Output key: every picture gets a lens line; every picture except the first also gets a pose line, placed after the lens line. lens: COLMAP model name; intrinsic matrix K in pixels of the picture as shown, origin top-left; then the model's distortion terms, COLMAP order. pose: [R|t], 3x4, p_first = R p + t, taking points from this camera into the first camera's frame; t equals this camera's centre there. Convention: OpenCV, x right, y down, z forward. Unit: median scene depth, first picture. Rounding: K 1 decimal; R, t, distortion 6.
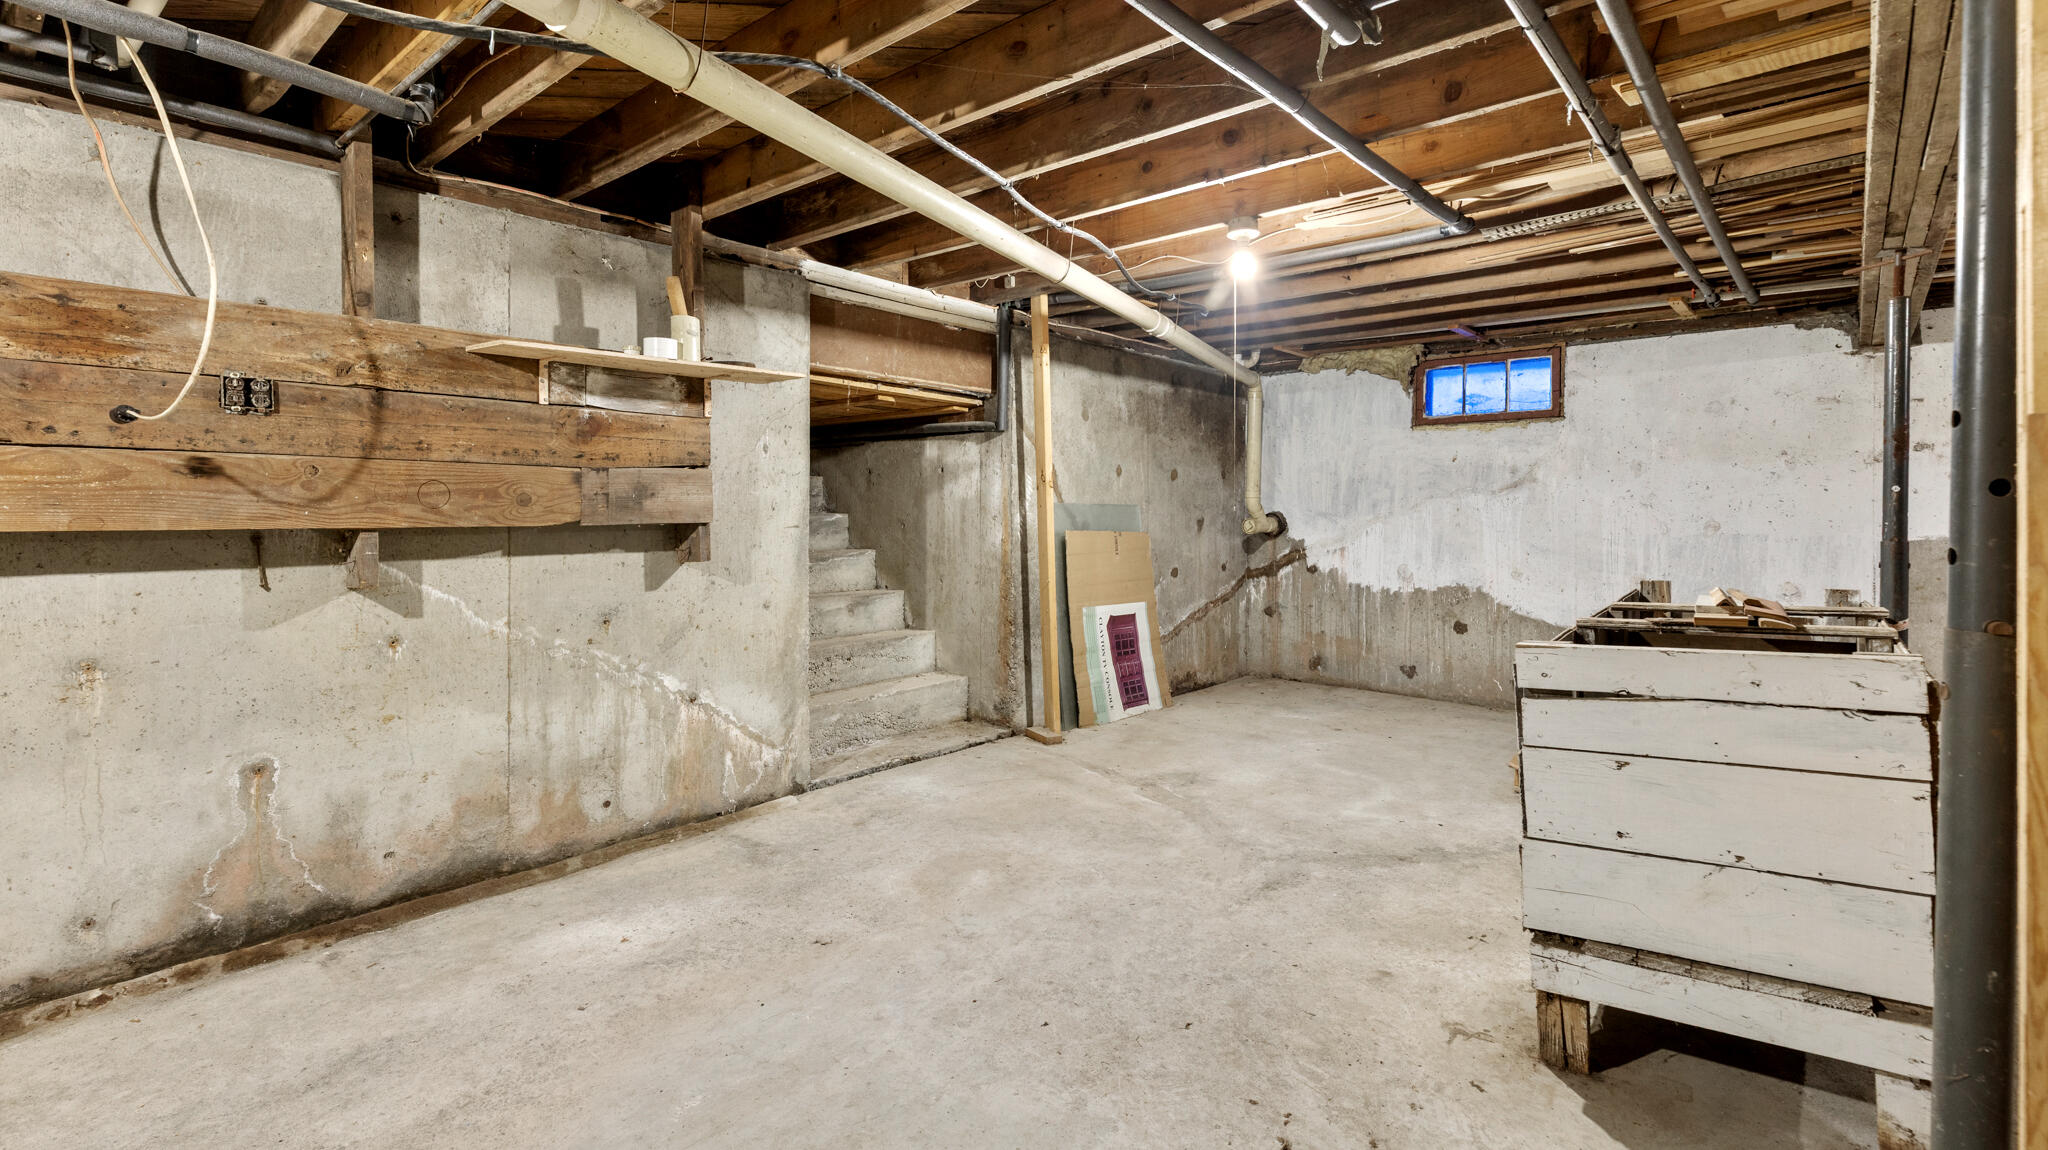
lens RADIAL K [[946.7, 0, 1024.0], [0, 946.7, 575.0], [0, 0, 1]] dist [-0.000926, -0.000177]
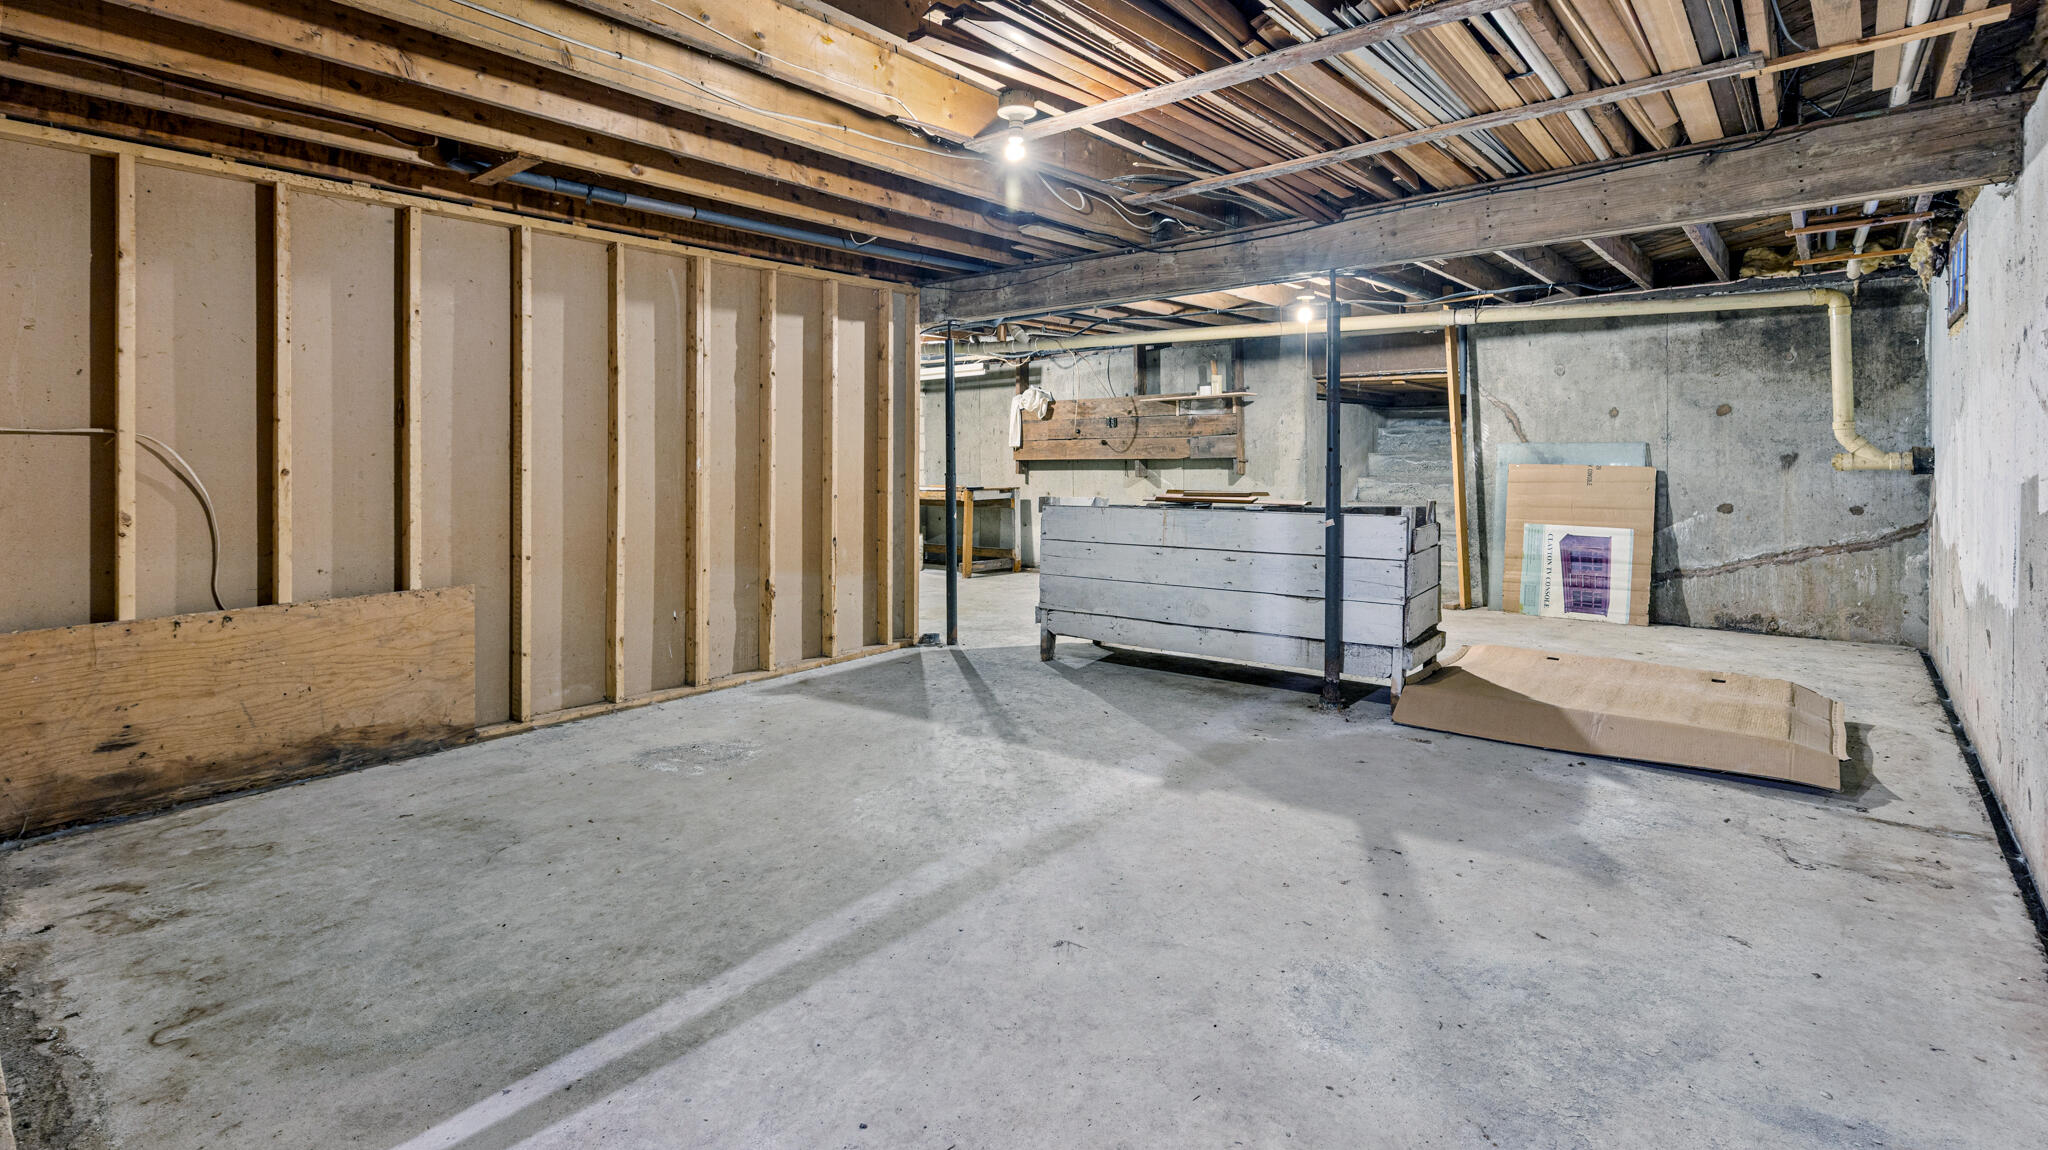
lens RADIAL K [[946.7, 0, 1024.0], [0, 946.7, 575.0], [0, 0, 1]] dist [-0.000926, -0.000177]
pose [[0.012923, 0.124739, -0.992105, 2.217883], [-0.055567, 0.990745, 0.123844, -0.029701], [0.998371, 0.053528, 0.019734, 0.470237]]
